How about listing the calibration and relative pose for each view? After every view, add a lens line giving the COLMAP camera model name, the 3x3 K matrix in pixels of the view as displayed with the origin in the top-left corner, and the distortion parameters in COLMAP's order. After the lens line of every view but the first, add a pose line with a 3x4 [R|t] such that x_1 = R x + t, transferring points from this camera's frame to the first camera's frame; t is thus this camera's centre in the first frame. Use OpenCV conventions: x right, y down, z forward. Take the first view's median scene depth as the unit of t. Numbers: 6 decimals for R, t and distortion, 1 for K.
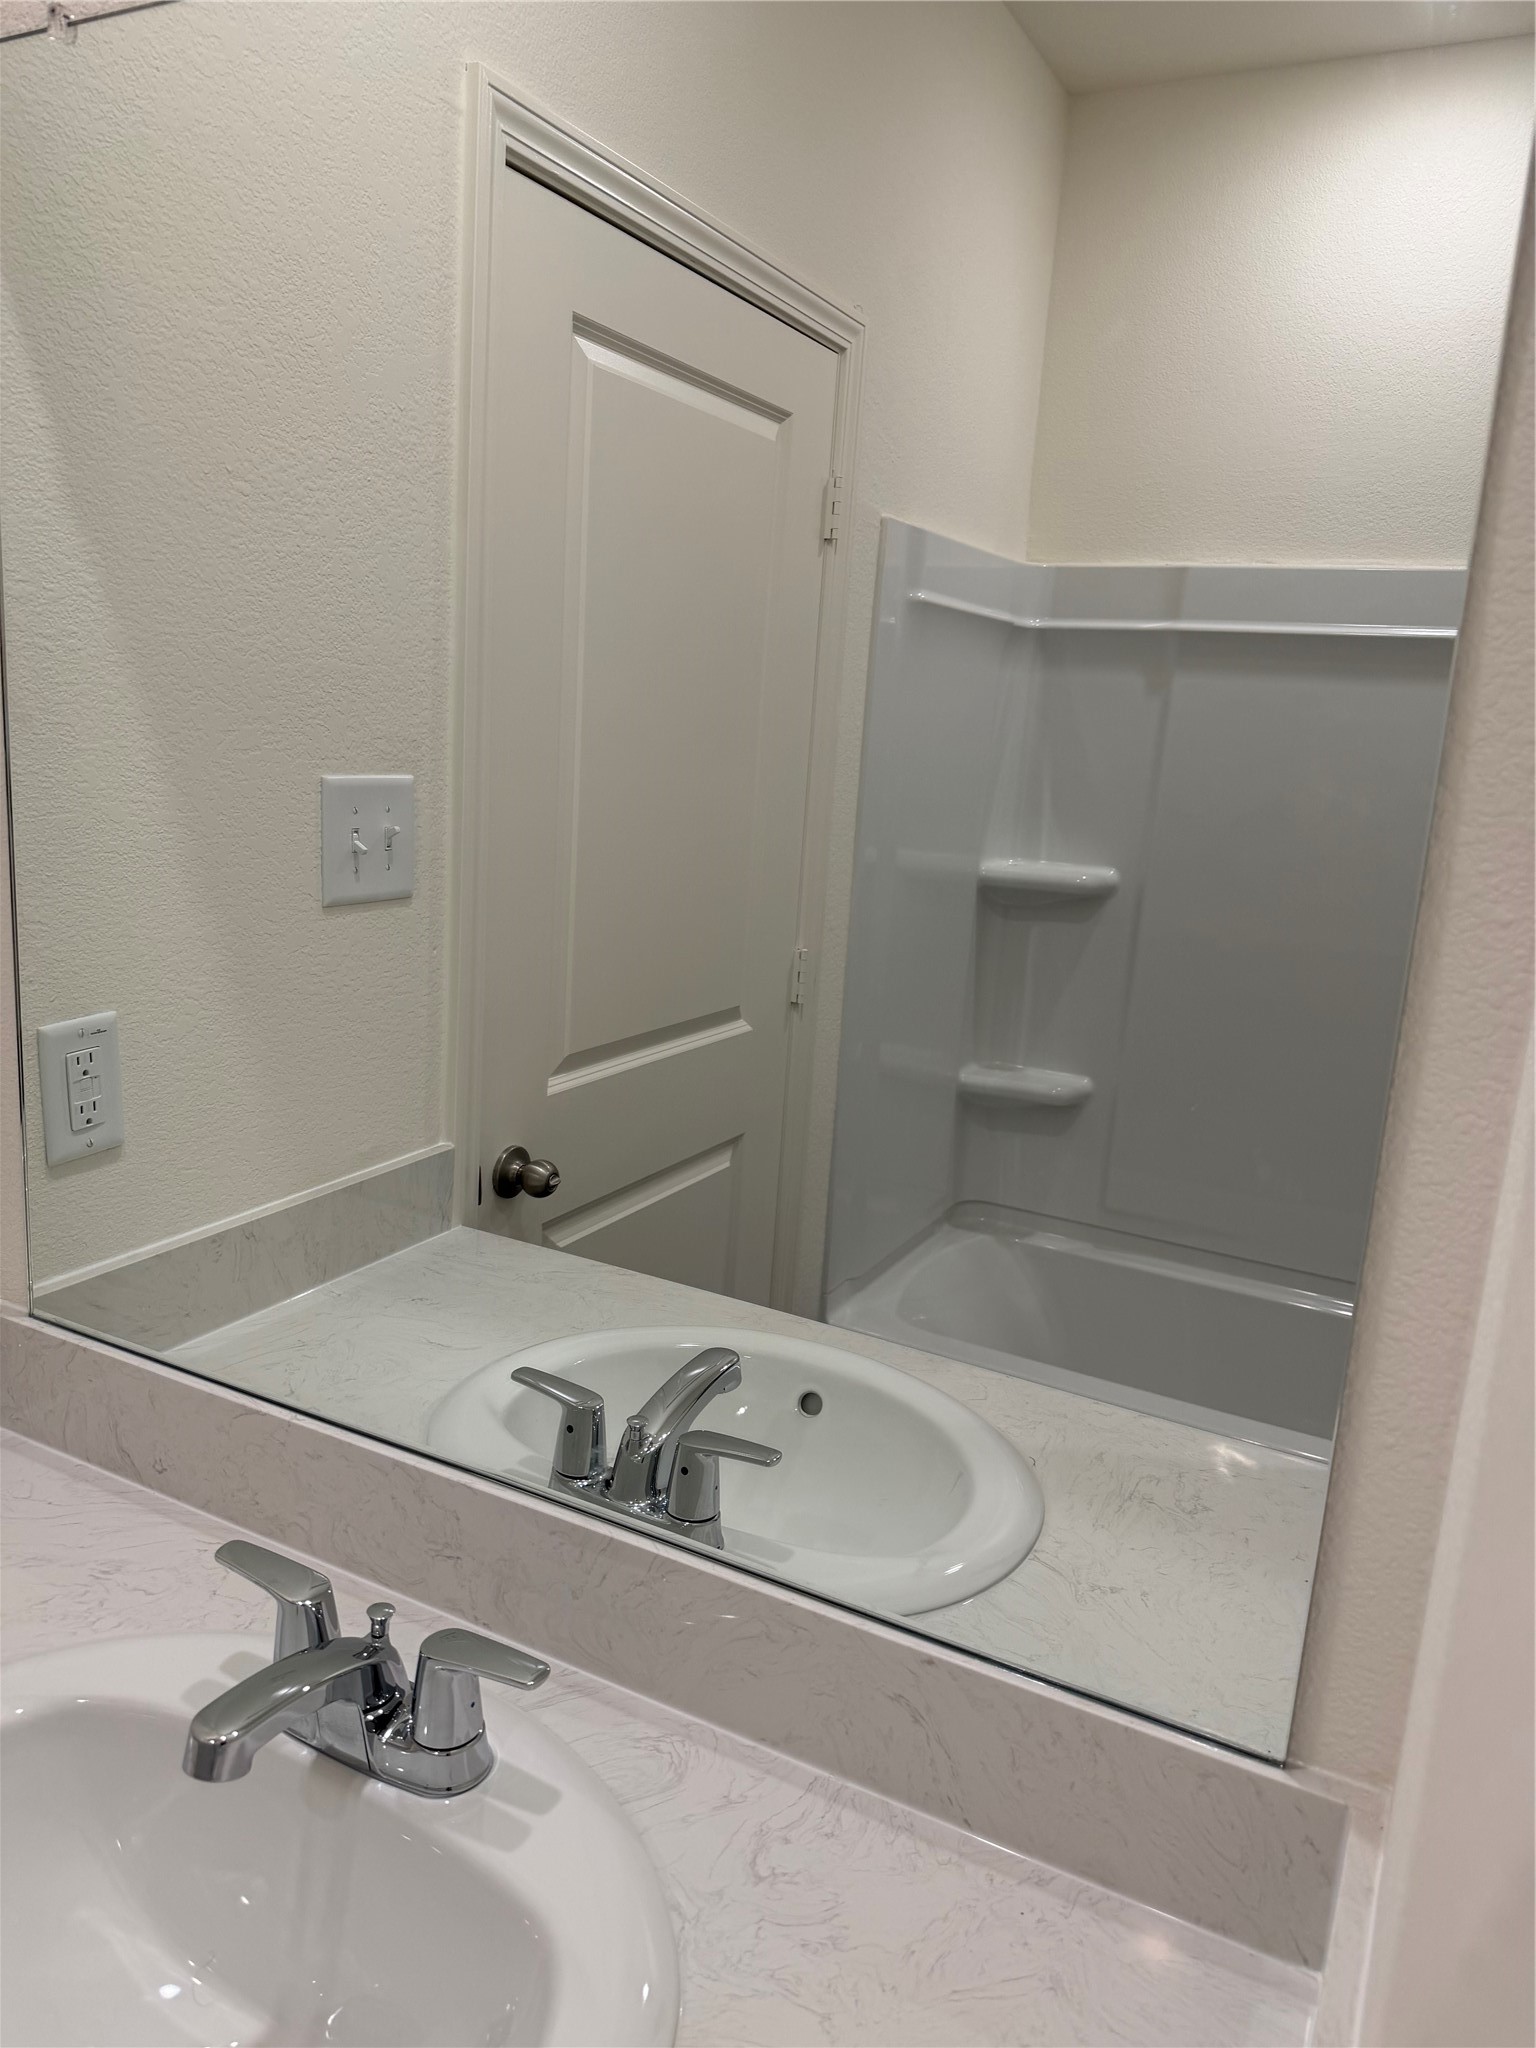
lens RADIAL K [[1435.9, 0, 756.5], [0, 1435.9, 1040.8], [0, 0, 1]] dist [0.046383, -0.076164]
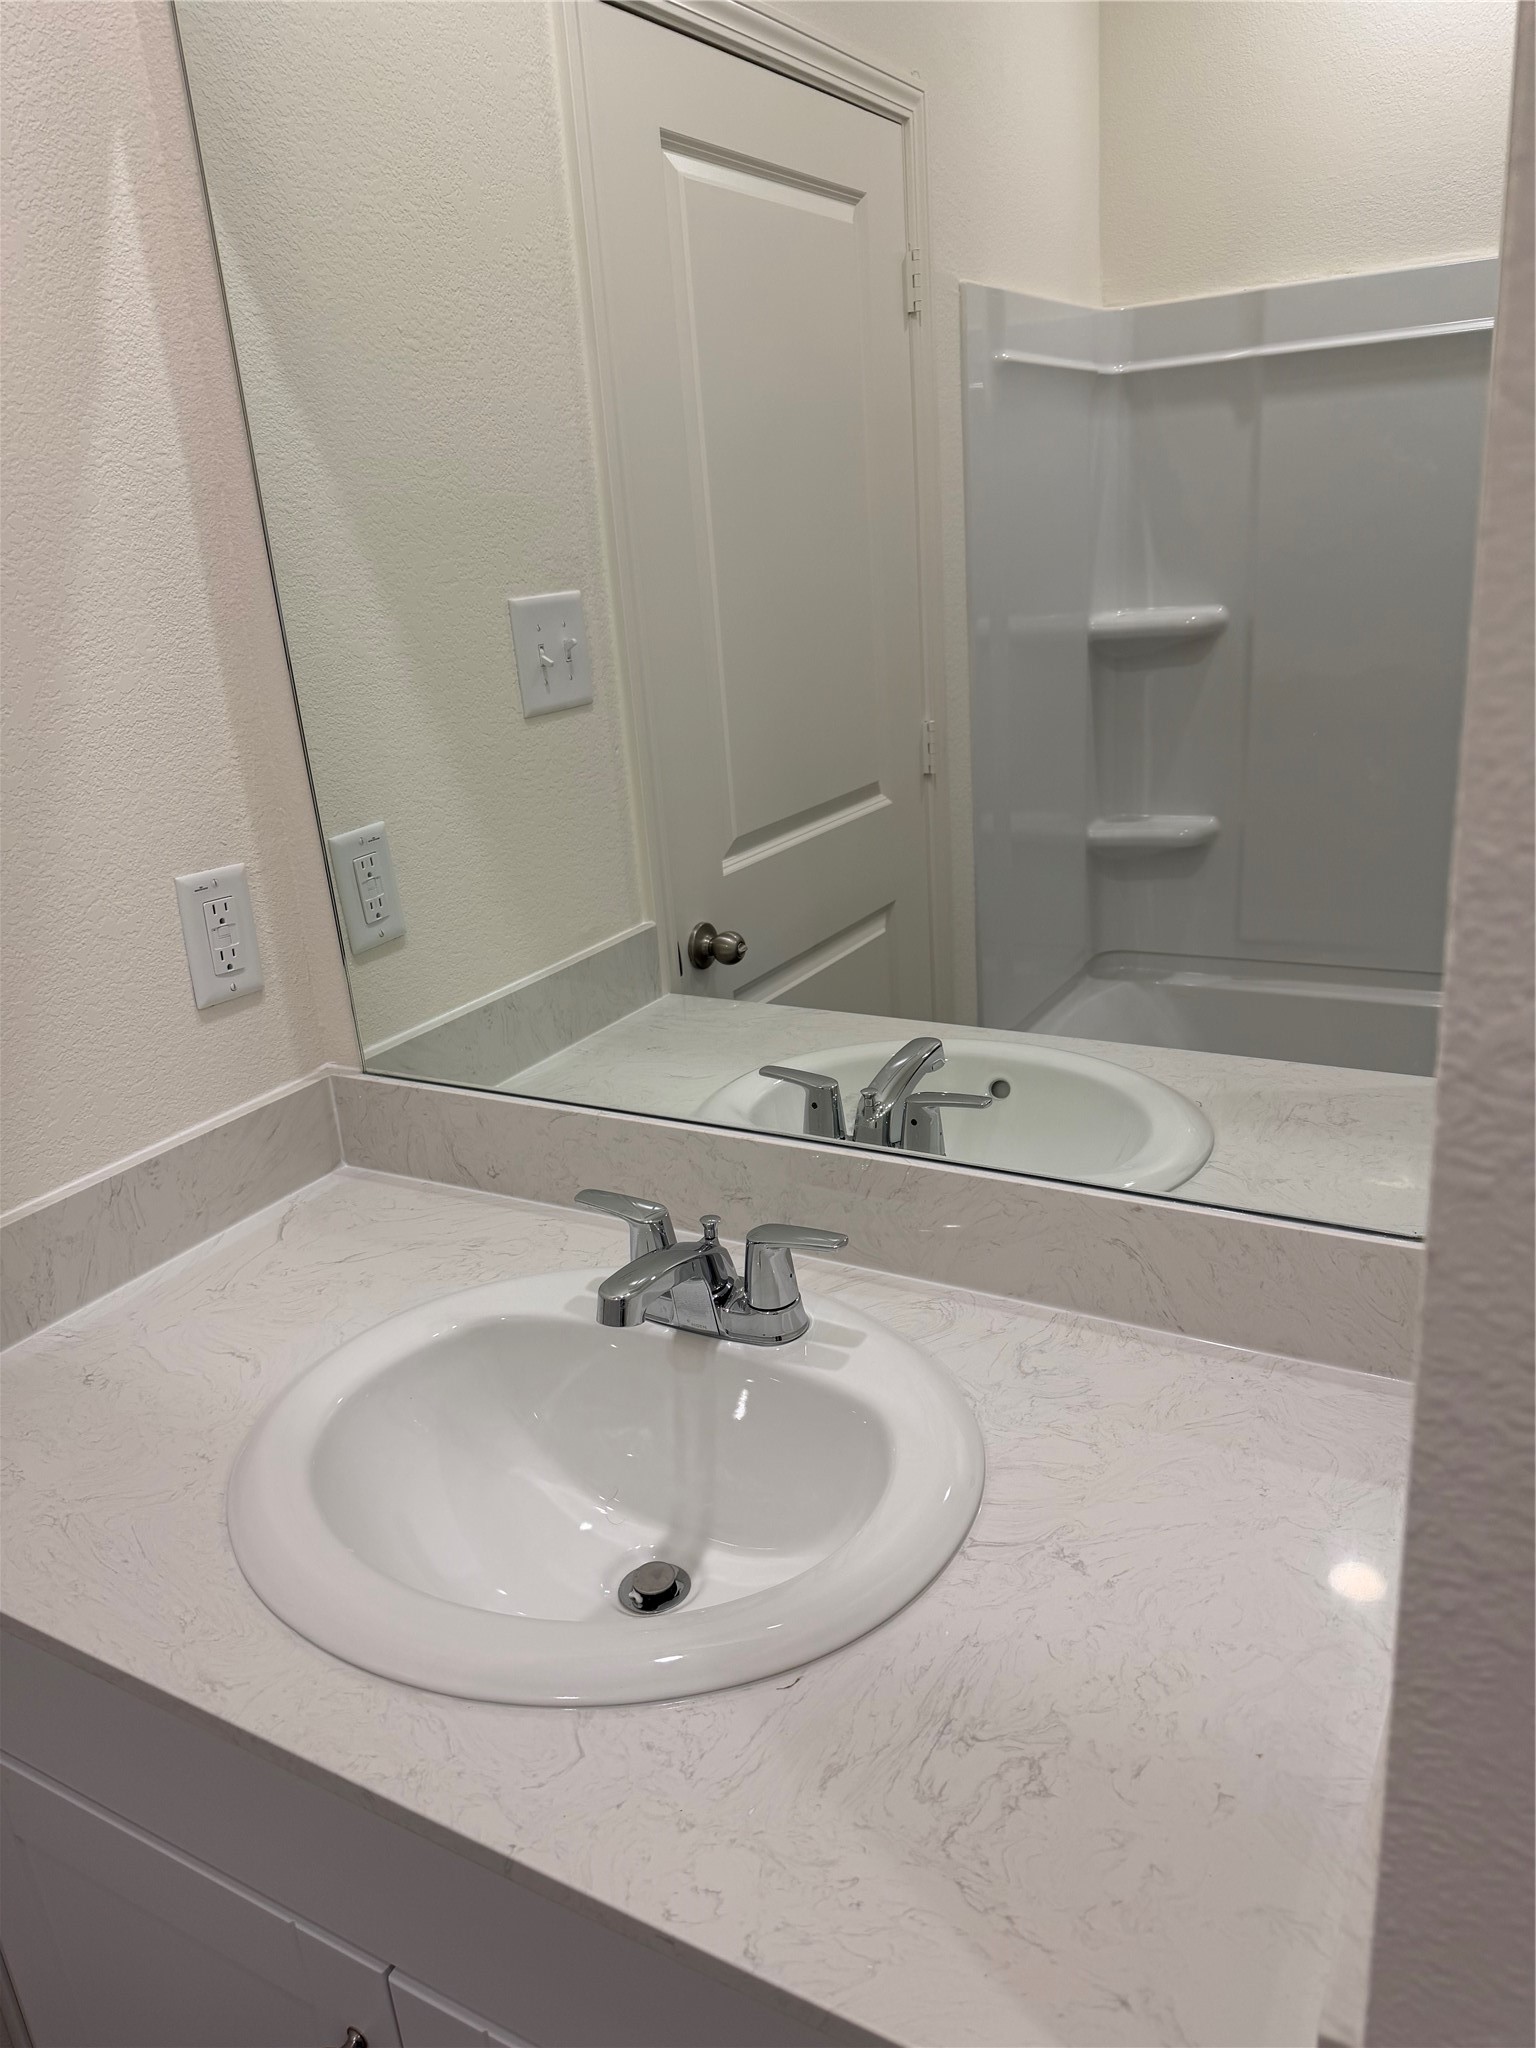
lens RADIAL K [[1435.9, 0, 771.5], [0, 1435.9, 1043.7], [0, 0, 1]] dist [0.046383, -0.076164]
pose [[0.989782, -0.119214, -0.078234, -0.047588], [0.127791, 0.985022, 0.115766, 0.053752], [0.063262, -0.124581, 0.990191, -0.149337]]
